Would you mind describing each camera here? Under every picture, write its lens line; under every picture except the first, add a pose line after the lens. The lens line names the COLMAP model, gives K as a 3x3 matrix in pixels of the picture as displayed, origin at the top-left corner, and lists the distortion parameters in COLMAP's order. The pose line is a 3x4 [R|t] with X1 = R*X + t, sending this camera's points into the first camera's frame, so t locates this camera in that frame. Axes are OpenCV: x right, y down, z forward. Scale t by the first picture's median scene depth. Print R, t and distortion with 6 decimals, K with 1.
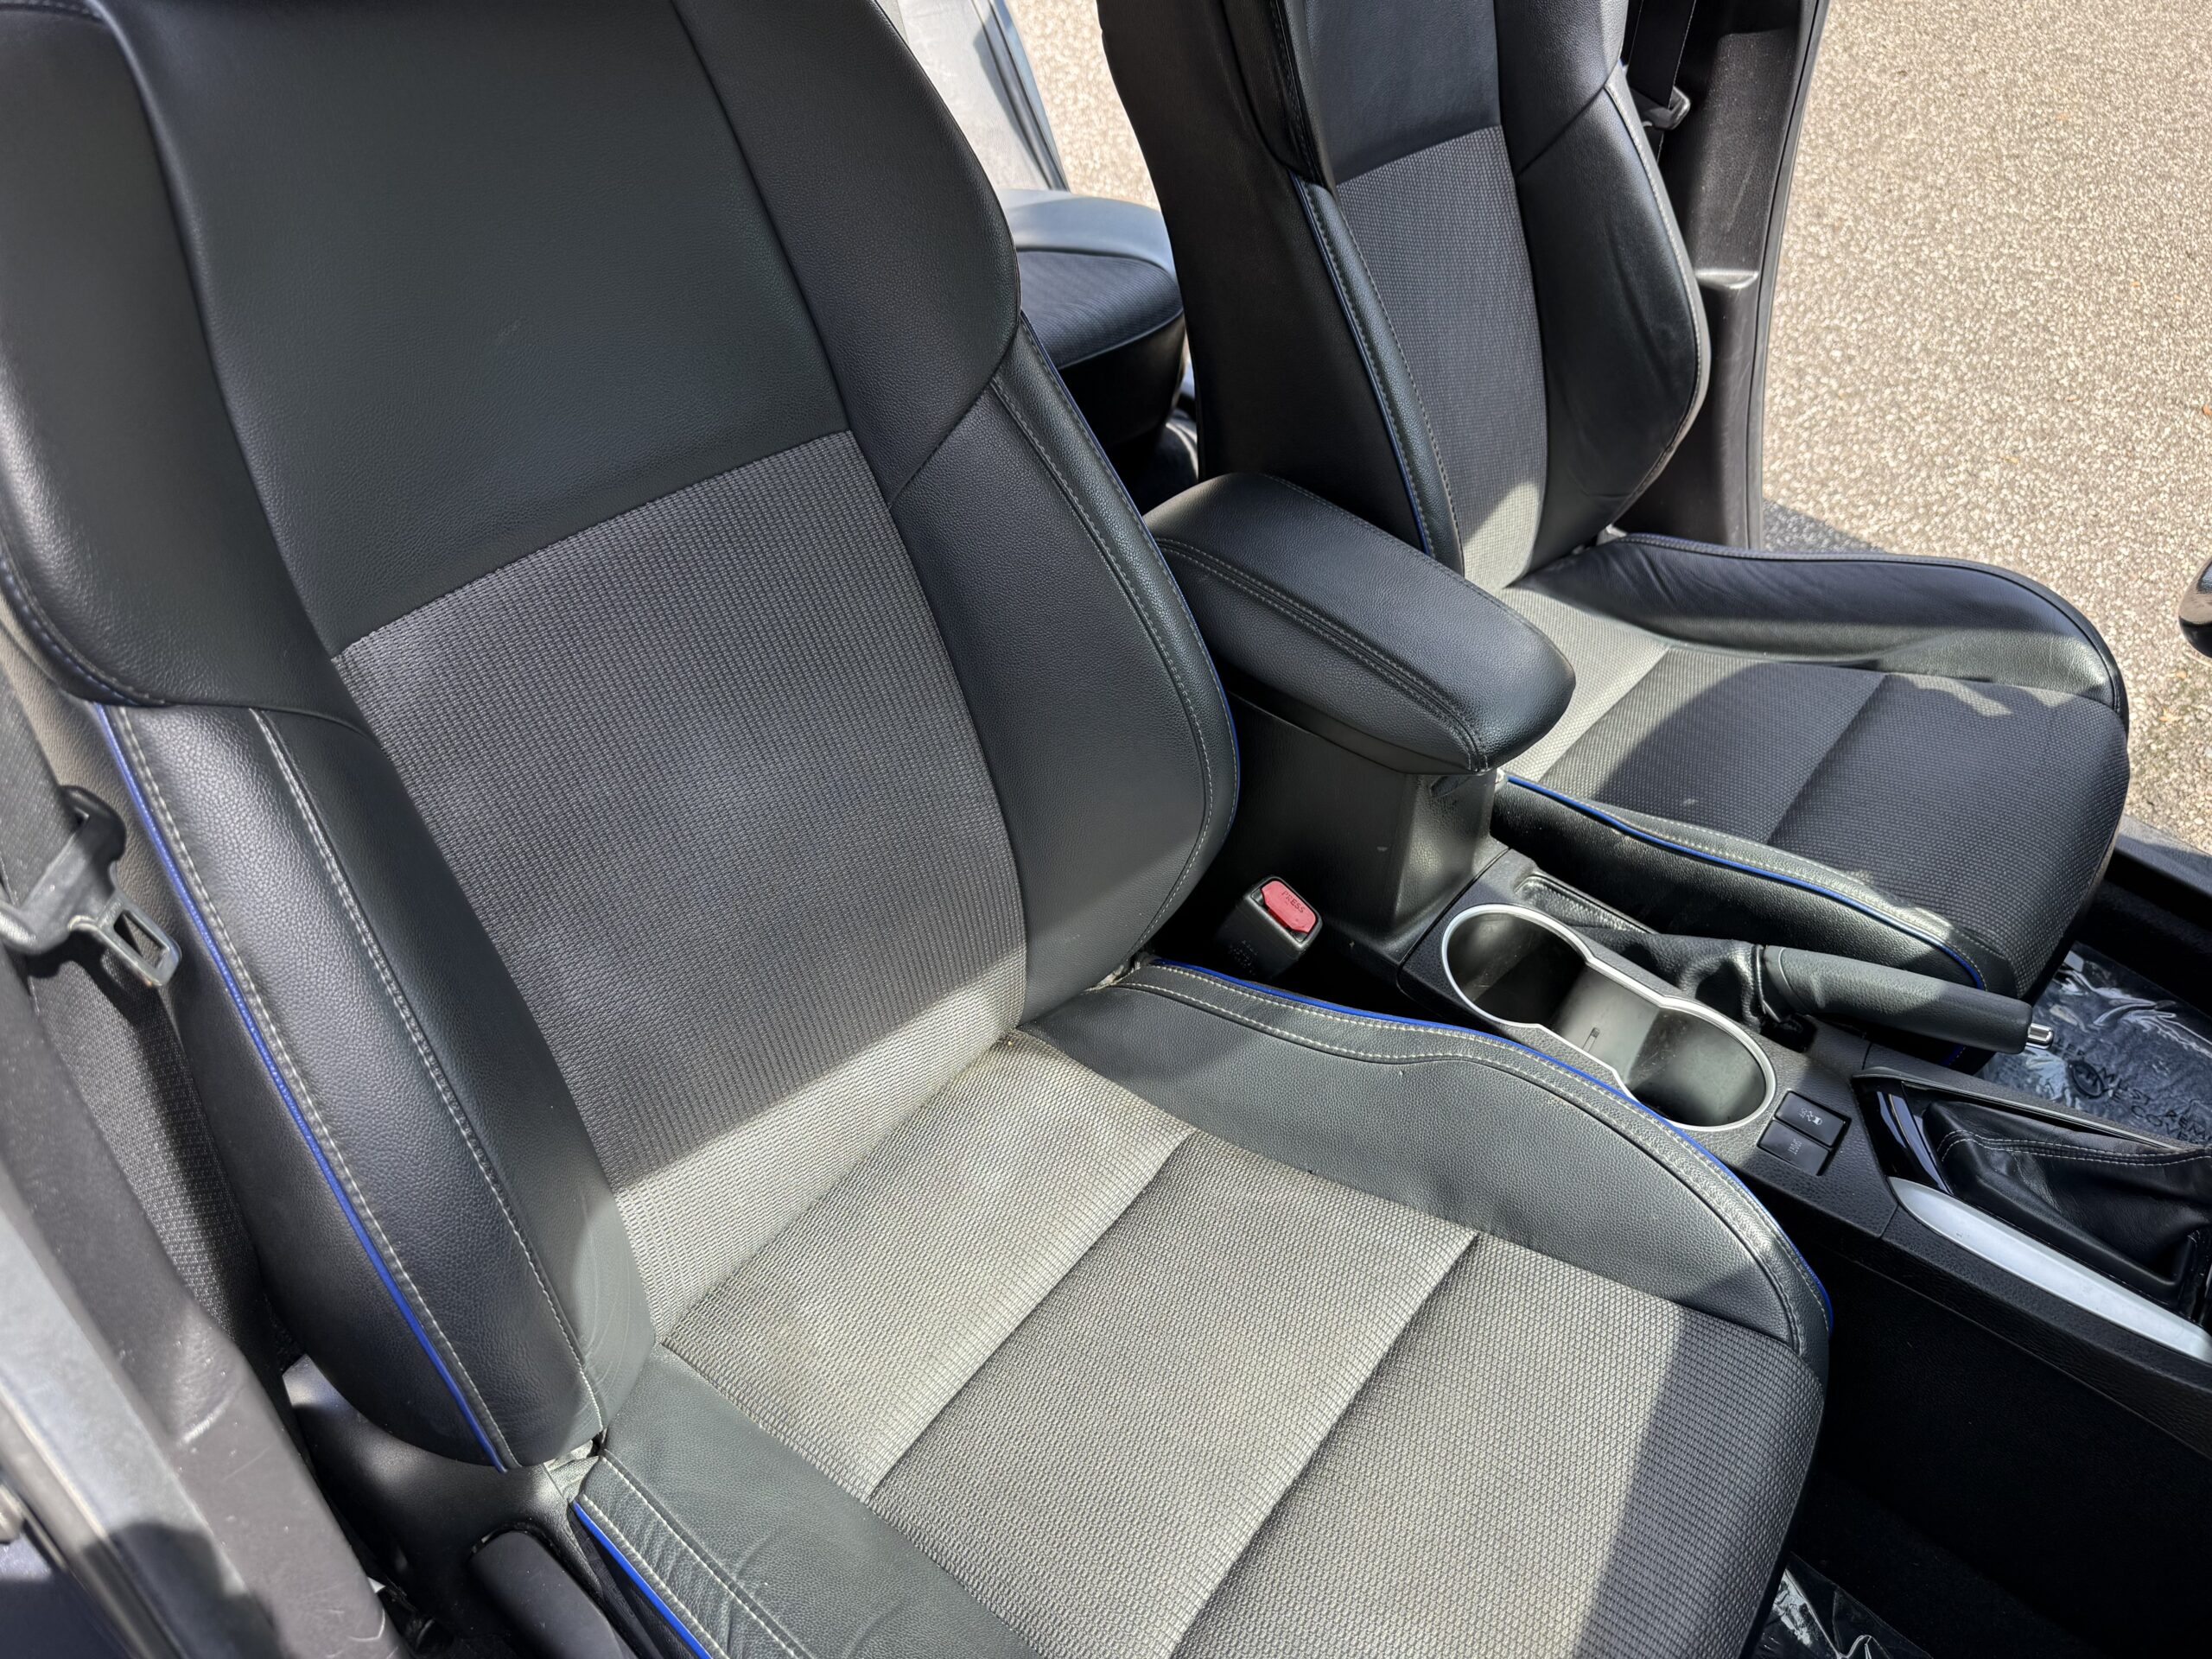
lens RADIAL K [[1554.5, 0, 1119.0], [0, 1554.5, 841.3], [0, 0, 1]] dist [0.030471, -0.041296]
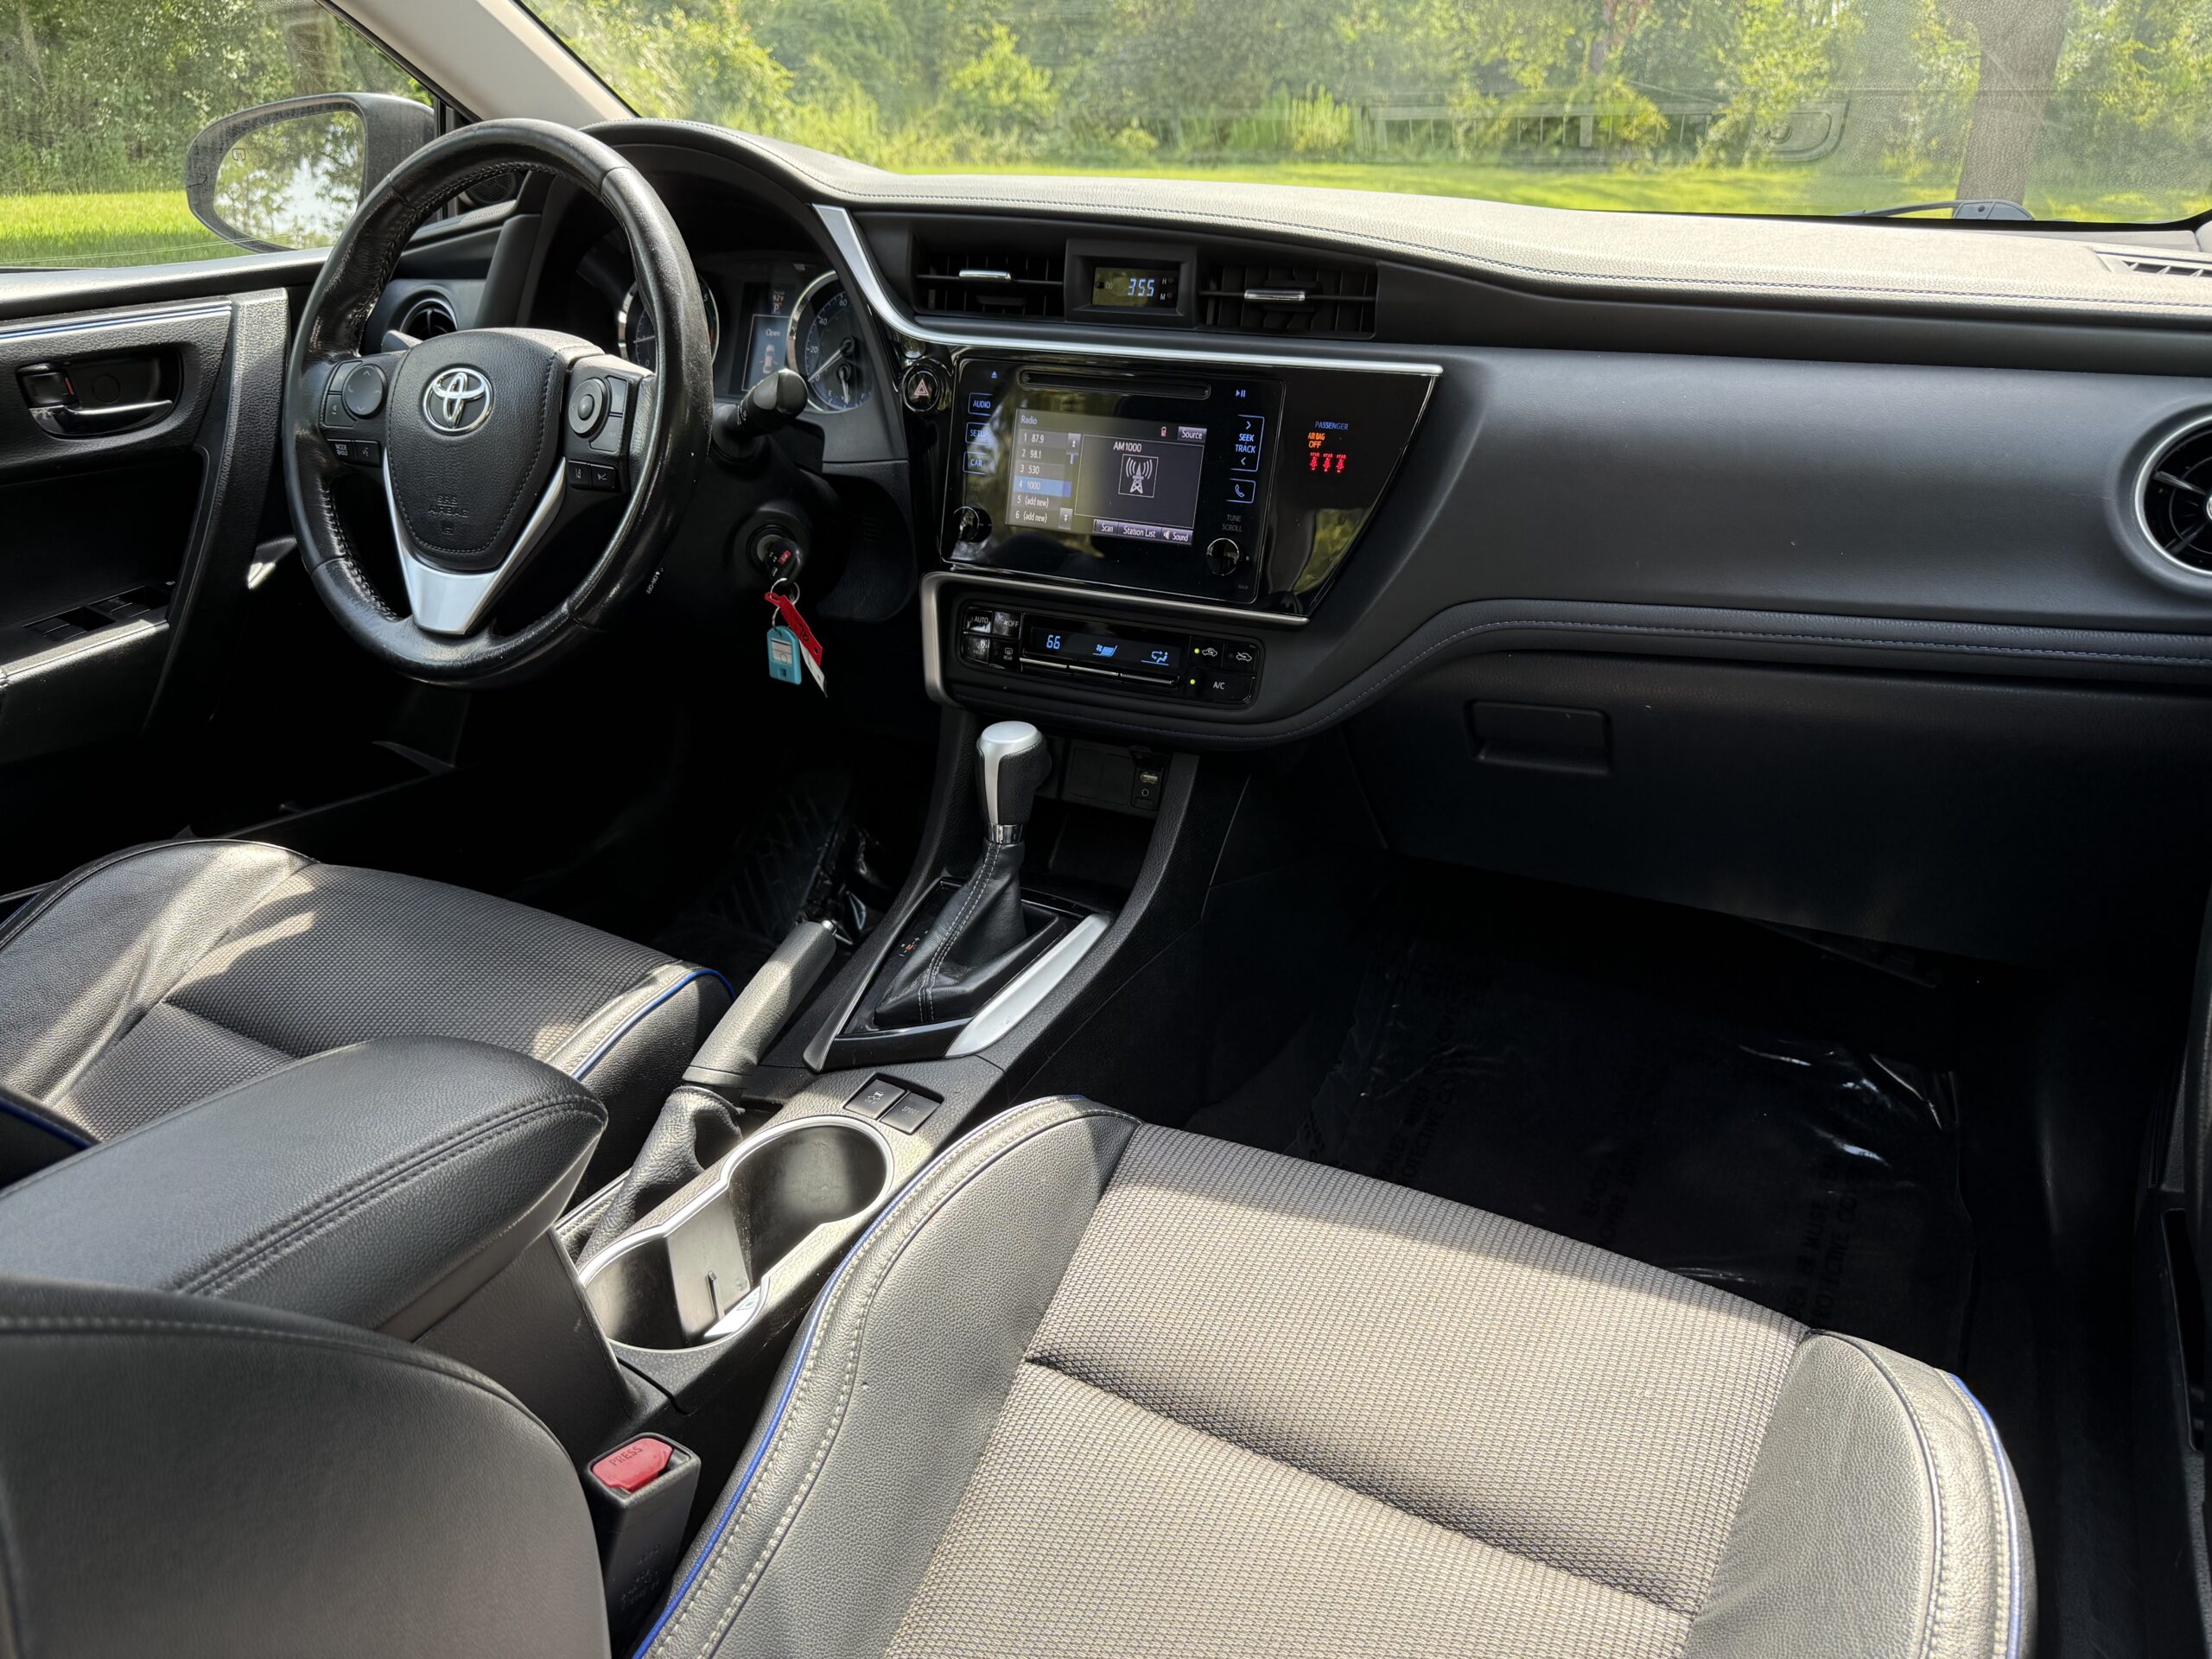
lens RADIAL K [[1554.5, 0, 1119.0], [0, 1554.5, 841.3], [0, 0, 1]] dist [0.030471, -0.041296]
pose [[-0.219878, -0.455836, 0.862477, -0.398201], [0.635687, 0.603679, 0.481117, -0.311786], [-0.739970, 0.654052, 0.157033, 0.570133]]
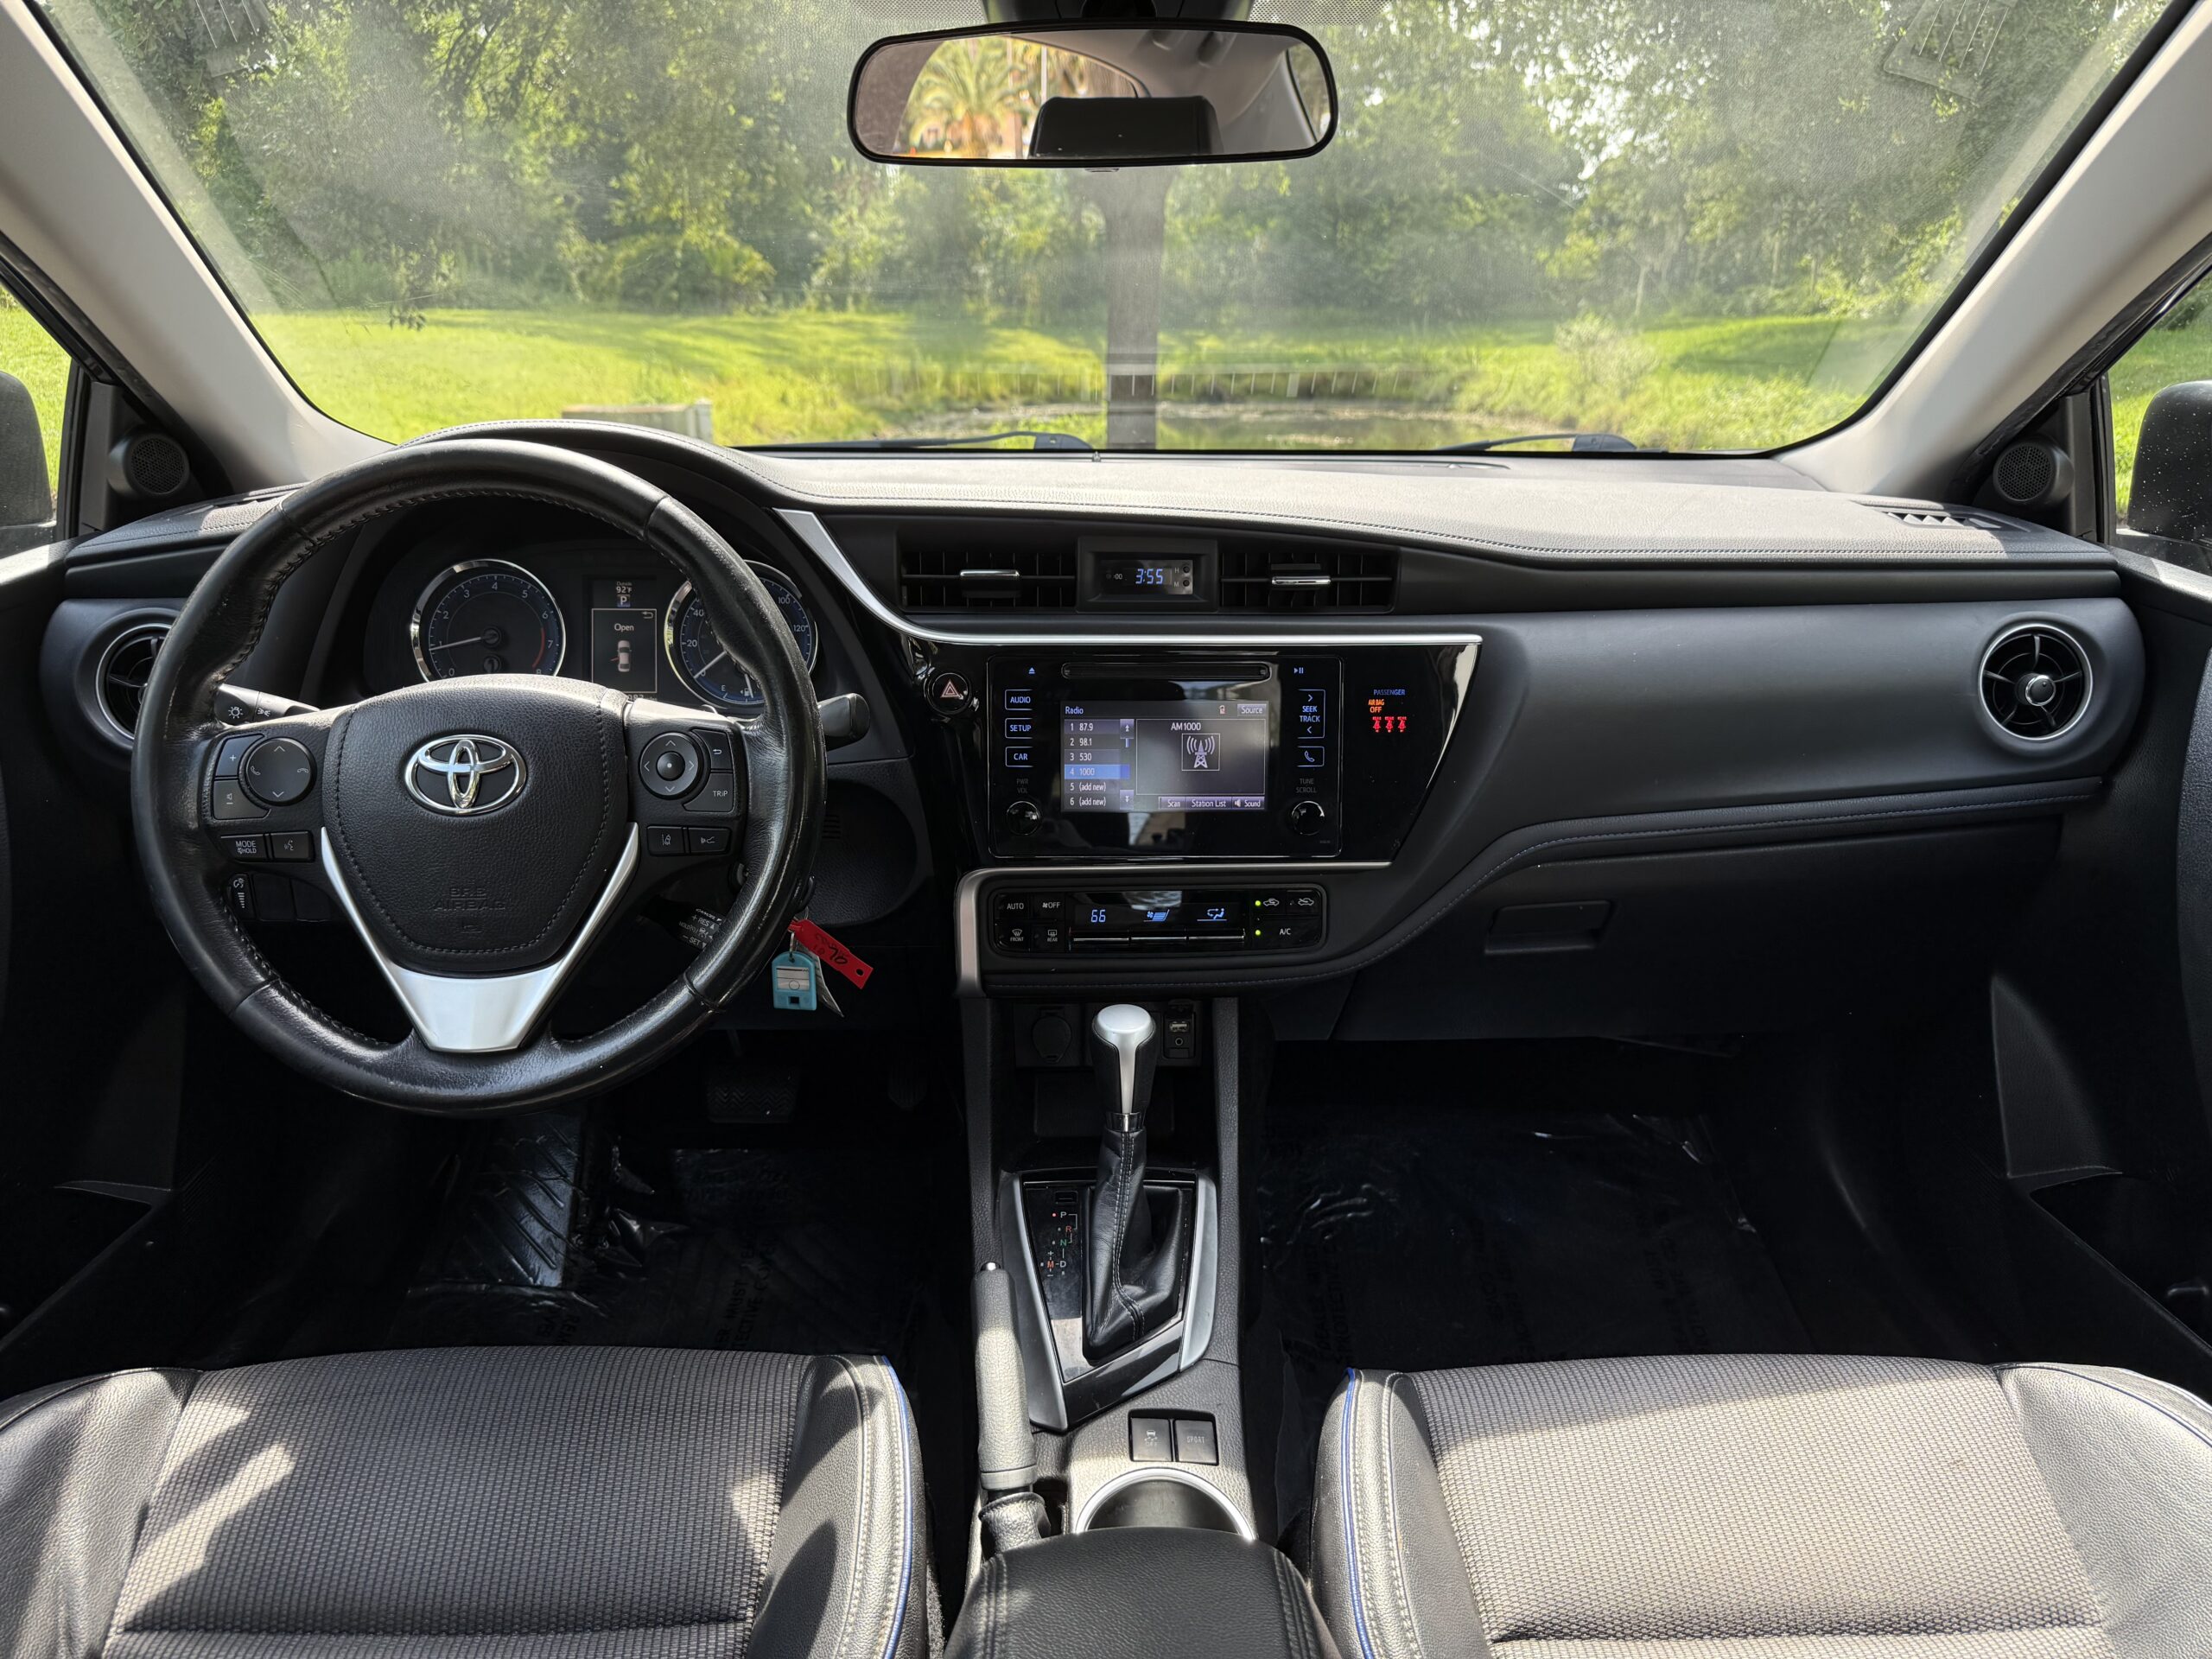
lens RADIAL K [[1554.5, 0, 1119.0], [0, 1554.5, 841.3], [0, 0, 1]] dist [0.030471, -0.041296]
pose [[-0.683811, -0.308974, 0.661013, -0.101792], [0.444349, 0.542225, 0.713124, -0.704650], [-0.578754, 0.781362, -0.233487, 0.889519]]
